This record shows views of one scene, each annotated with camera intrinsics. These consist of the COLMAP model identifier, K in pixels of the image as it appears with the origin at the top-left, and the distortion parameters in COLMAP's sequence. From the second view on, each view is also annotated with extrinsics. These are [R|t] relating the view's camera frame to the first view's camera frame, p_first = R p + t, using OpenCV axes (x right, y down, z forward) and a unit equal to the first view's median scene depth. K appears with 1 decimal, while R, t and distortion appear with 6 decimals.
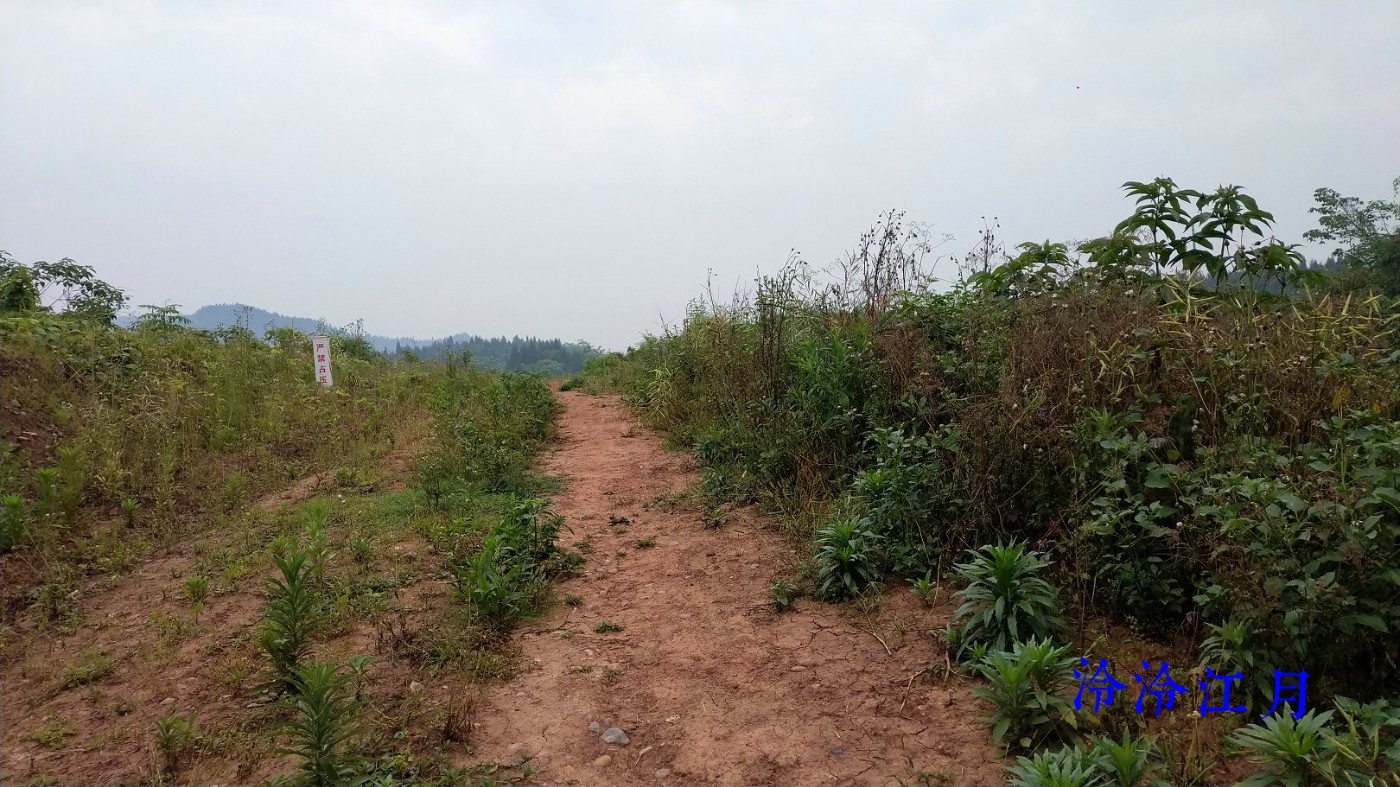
lens RADIAL K [[972.7, 0, 700.0], [0, 972.7, 393.5], [0, 0, 1]] dist [0.195406, -0.371164]
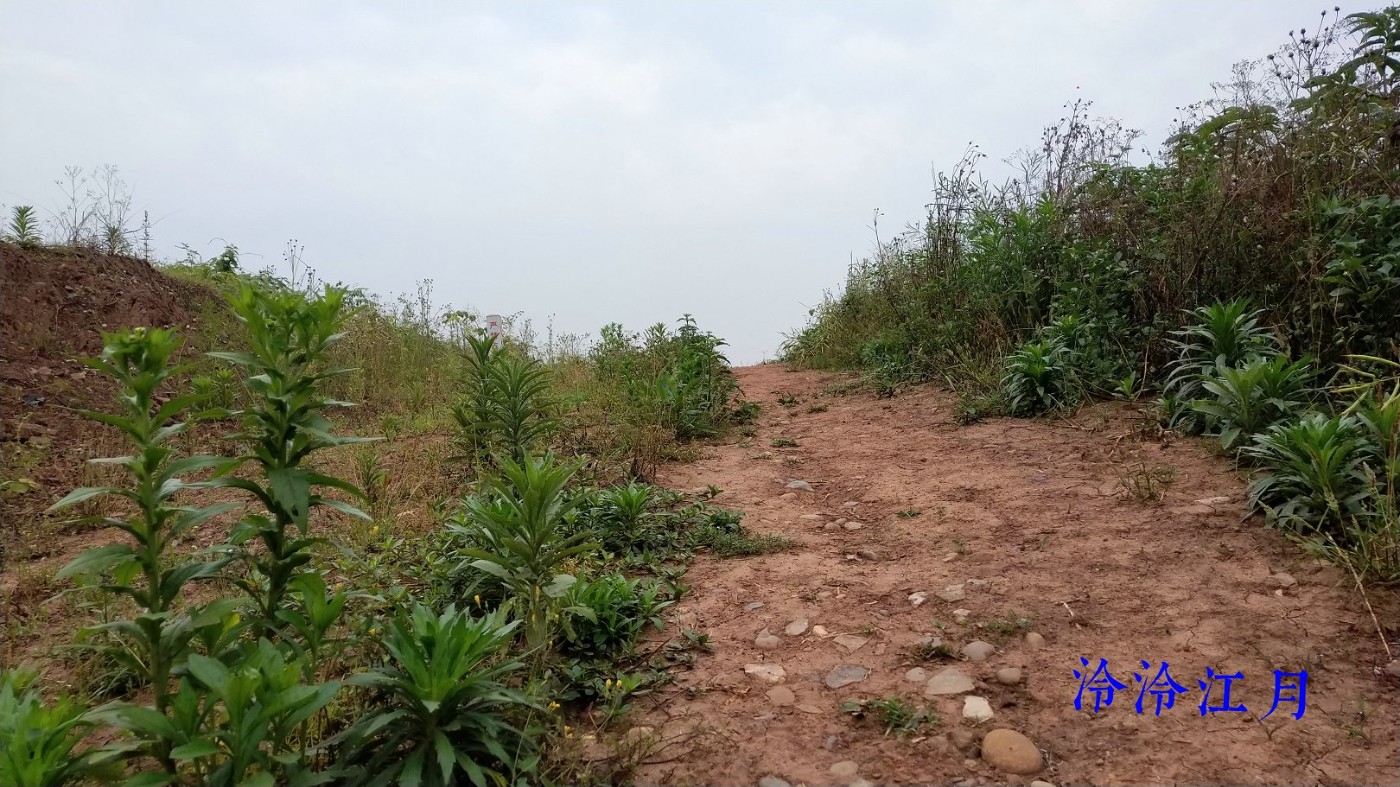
lens RADIAL K [[994.5, 0, 700.0], [0, 994.5, 393.5], [0, 0, 1]] dist [0.002161, 0.000234]
pose [[0.987855, 0.007361, -0.155206, -0.018991], [-0.008116, 0.999958, -0.004228, 0.157713], [0.155168, 0.005436, 0.987873, 0.009411]]
